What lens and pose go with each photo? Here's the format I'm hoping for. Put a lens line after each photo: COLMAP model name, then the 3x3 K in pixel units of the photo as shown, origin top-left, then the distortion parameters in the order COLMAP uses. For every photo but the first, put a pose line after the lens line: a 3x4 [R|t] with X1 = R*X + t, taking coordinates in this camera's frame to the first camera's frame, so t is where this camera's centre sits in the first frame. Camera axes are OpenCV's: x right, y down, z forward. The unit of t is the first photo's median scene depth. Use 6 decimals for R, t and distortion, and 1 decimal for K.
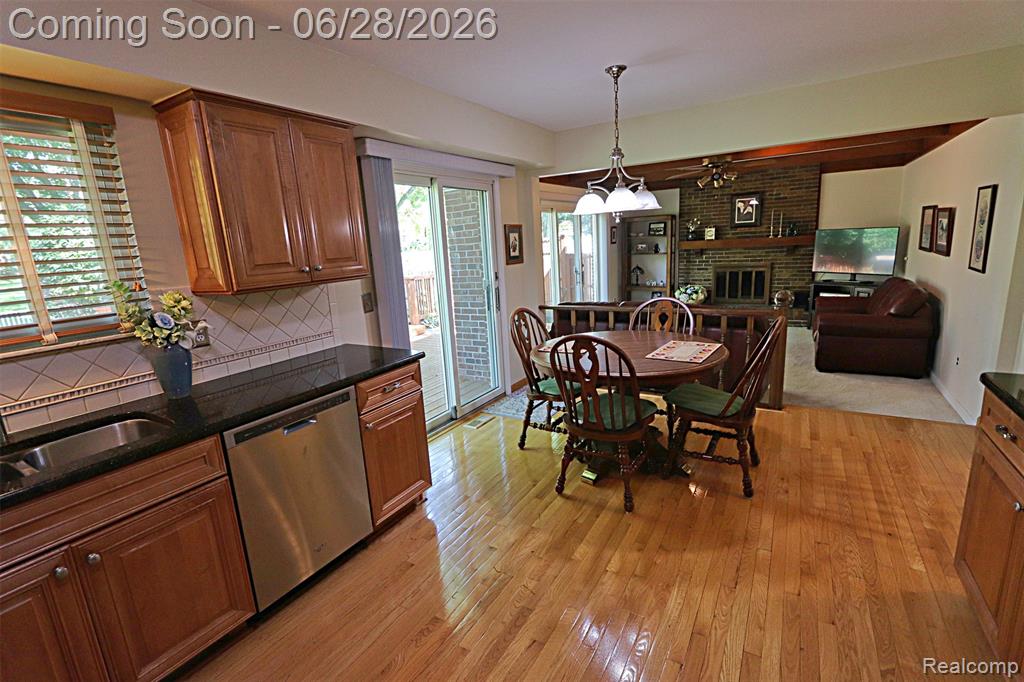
lens RADIAL K [[472.0, 0, 505.9], [0, 472.0, 342.6], [0, 0, 1]] dist [-0.011463, 0.000041]
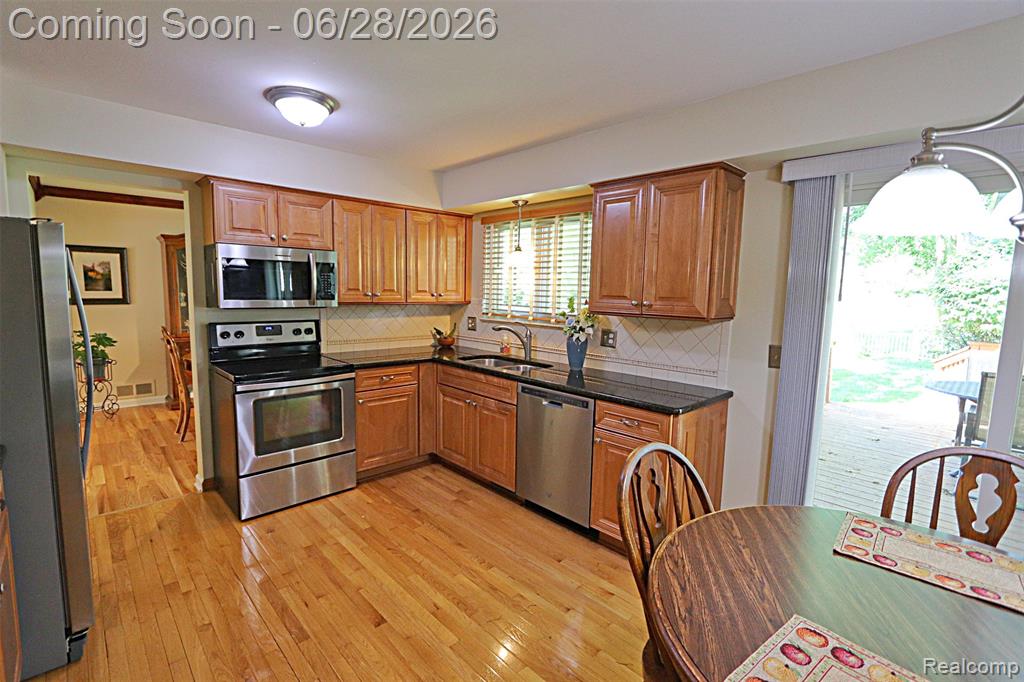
lens RADIAL K [[472.0, 0, 504.5], [0, 472.0, 342.2], [0, 0, 1]] dist [-0.011463, 0.000041]
pose [[-0.268603, 0.162646, -0.949420, 0.293421], [-0.208727, 0.952395, 0.222207, -0.091853], [0.940365, 0.257855, -0.221867, 0.346359]]
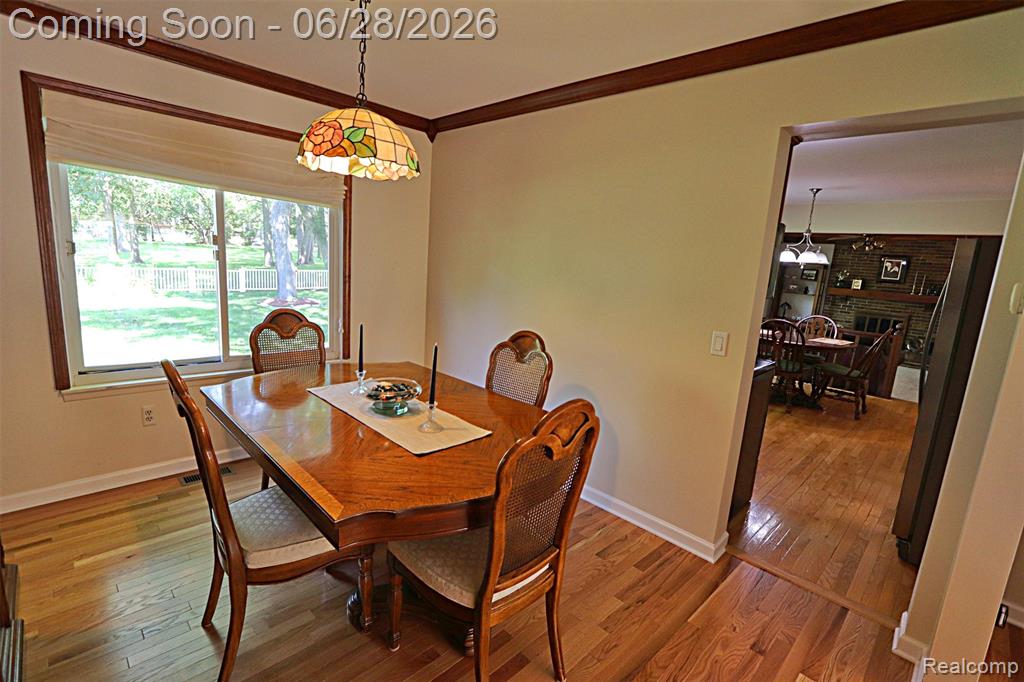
lens RADIAL K [[472.0, 0, 507.3], [0, 472.0, 344.3], [0, 0, 1]] dist [-0.011463, 0.000041]
pose [[0.963556, 0.164696, -0.210797, -0.217242], [-0.171336, 0.985120, -0.013504, 0.128966], [0.205436, 0.049129, 0.977437, -0.506527]]
